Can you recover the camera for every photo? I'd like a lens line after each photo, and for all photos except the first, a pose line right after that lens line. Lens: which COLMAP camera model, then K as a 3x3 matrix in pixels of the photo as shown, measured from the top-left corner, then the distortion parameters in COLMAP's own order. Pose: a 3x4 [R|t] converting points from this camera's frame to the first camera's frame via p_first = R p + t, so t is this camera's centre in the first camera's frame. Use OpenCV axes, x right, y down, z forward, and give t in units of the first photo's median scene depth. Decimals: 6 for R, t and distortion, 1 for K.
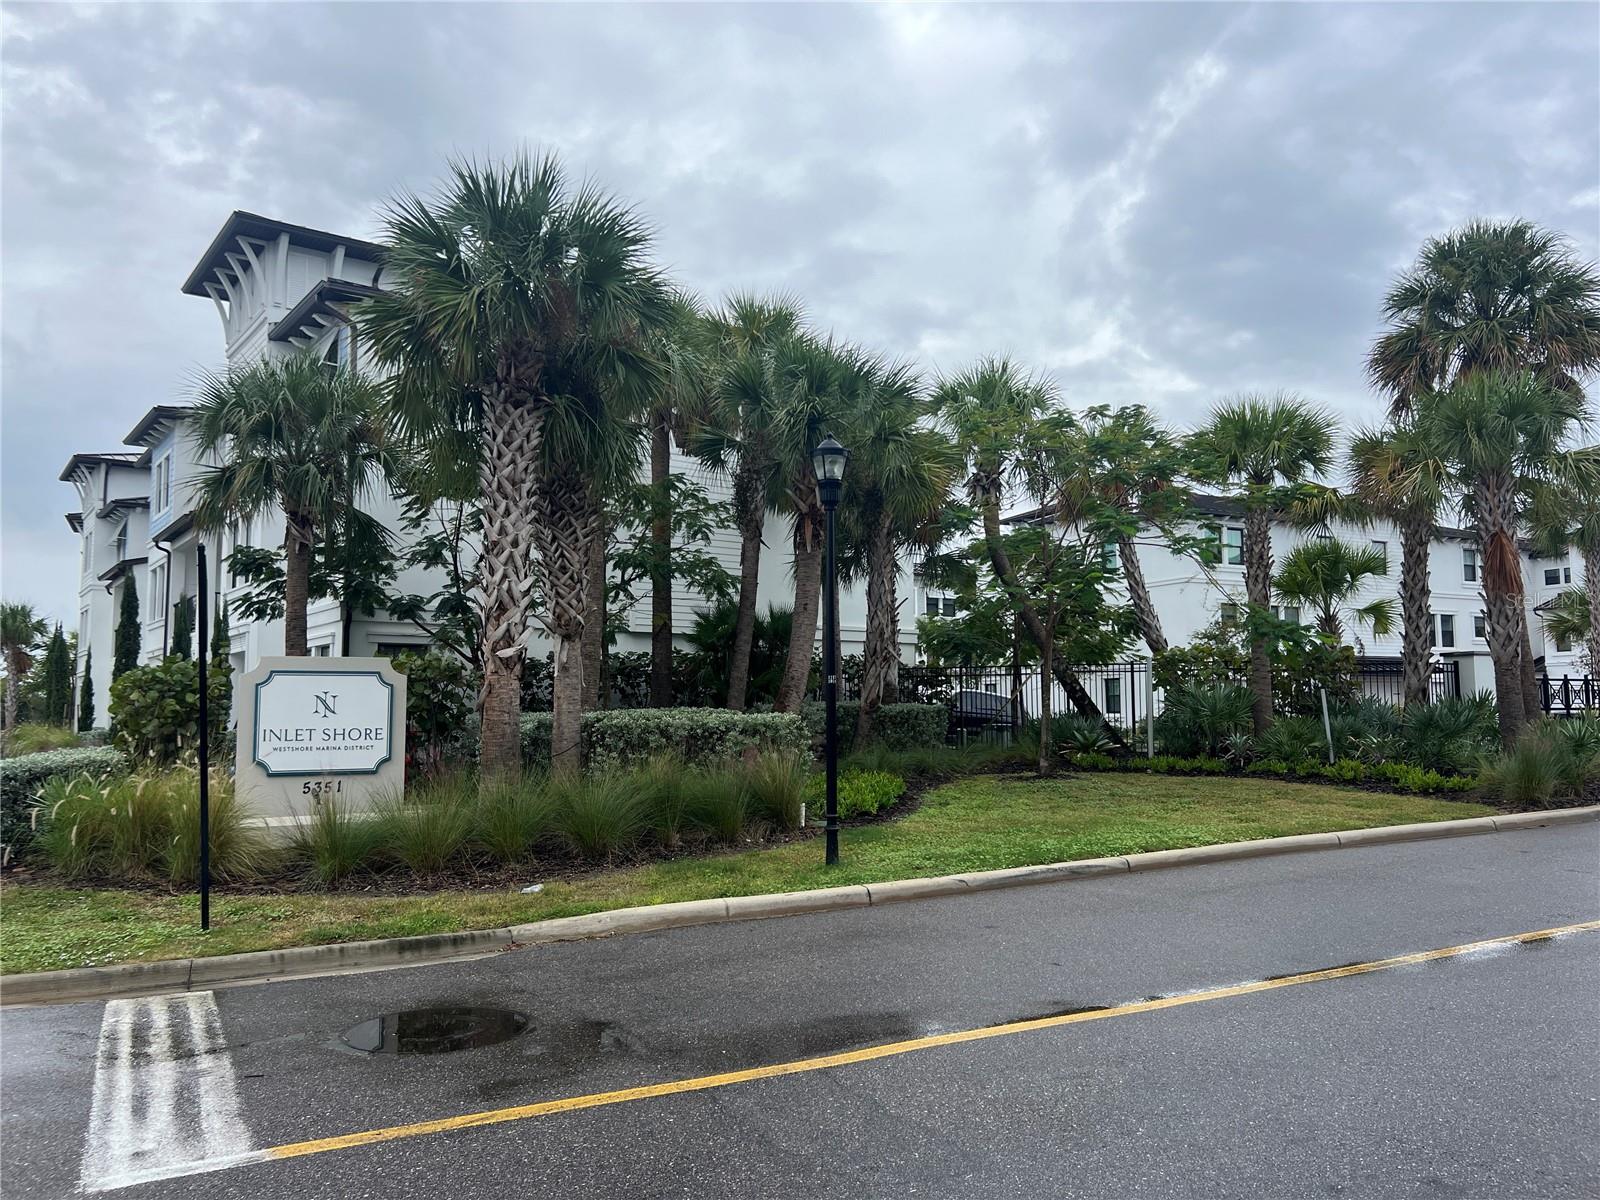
lens RADIAL K [[1186.3, 0, 798.5], [0, 1186.3, 598.0], [0, 0, 1]] dist [0.035409, -0.033357]
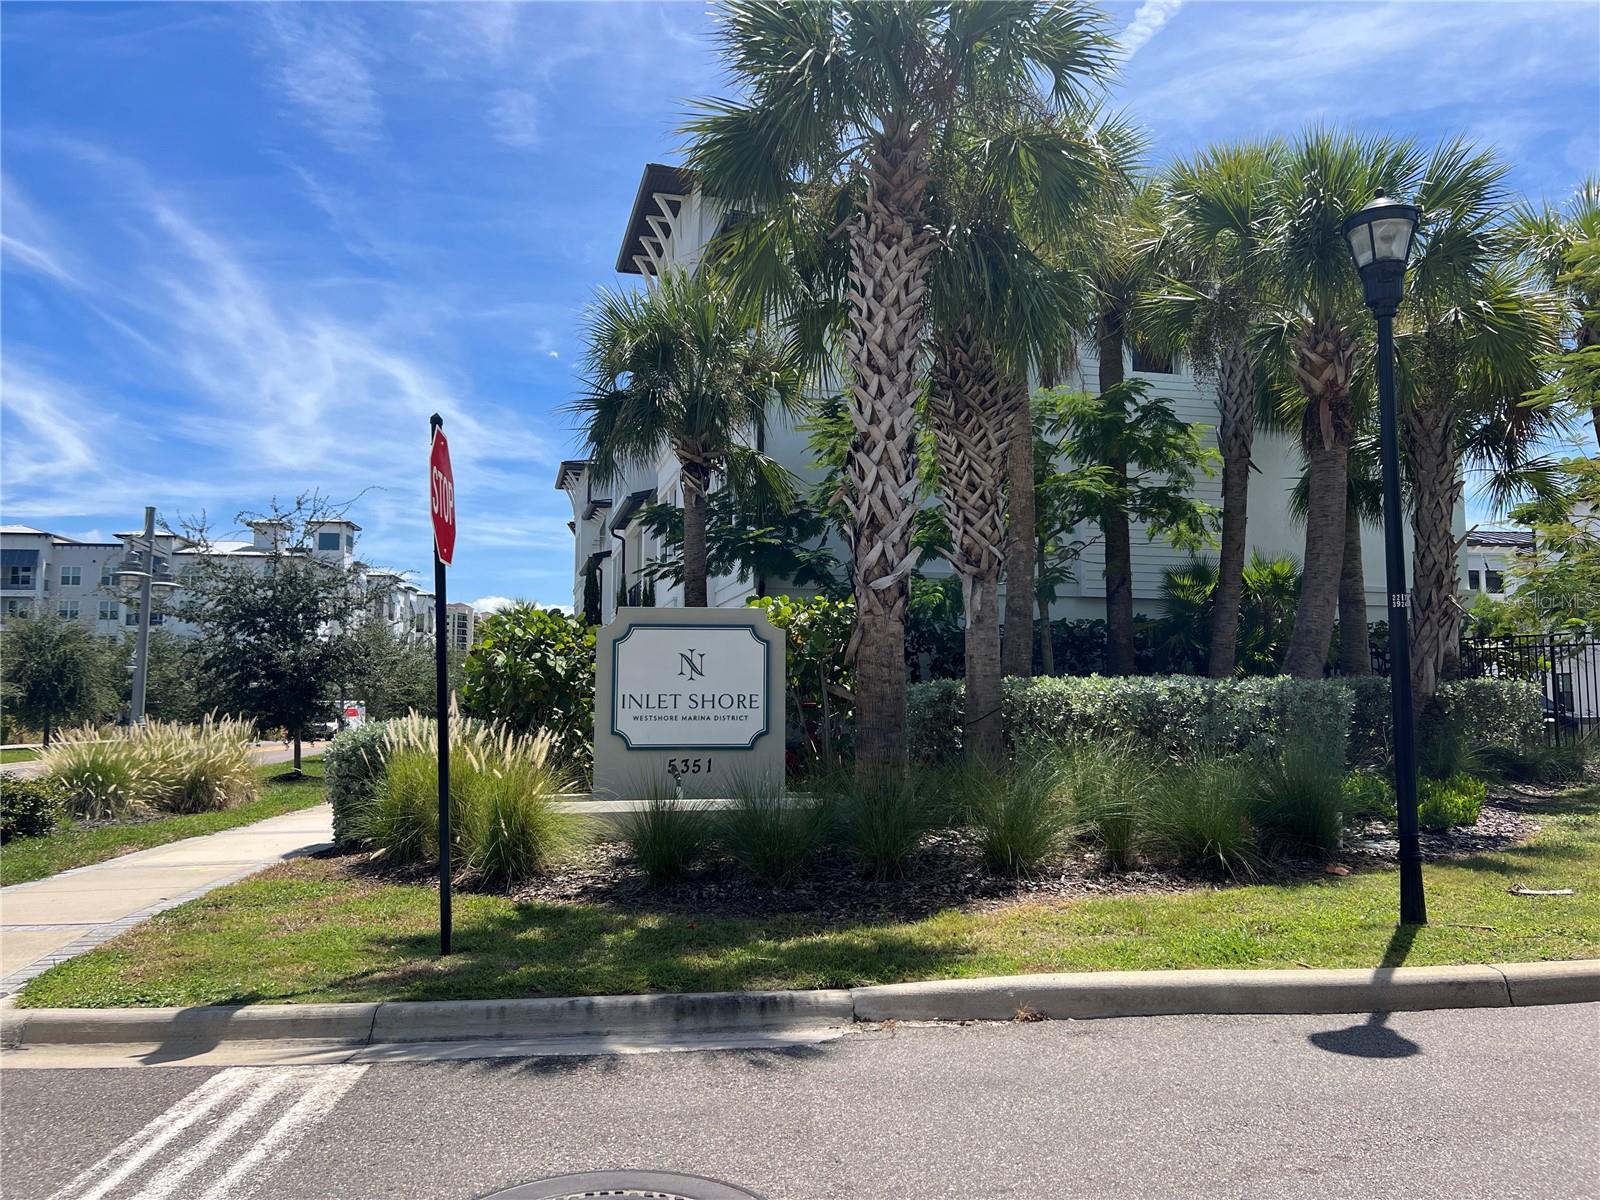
lens RADIAL K [[1186.3, 0, 789.3], [0, 1186.3, 608.2], [0, 0, 1]] dist [0.035409, -0.033357]
pose [[0.922520, -0.023753, -0.385217, -0.016546], [0.026086, 0.999659, 0.000833, 0.049570], [0.385066, -0.010817, 0.922826, 0.260504]]
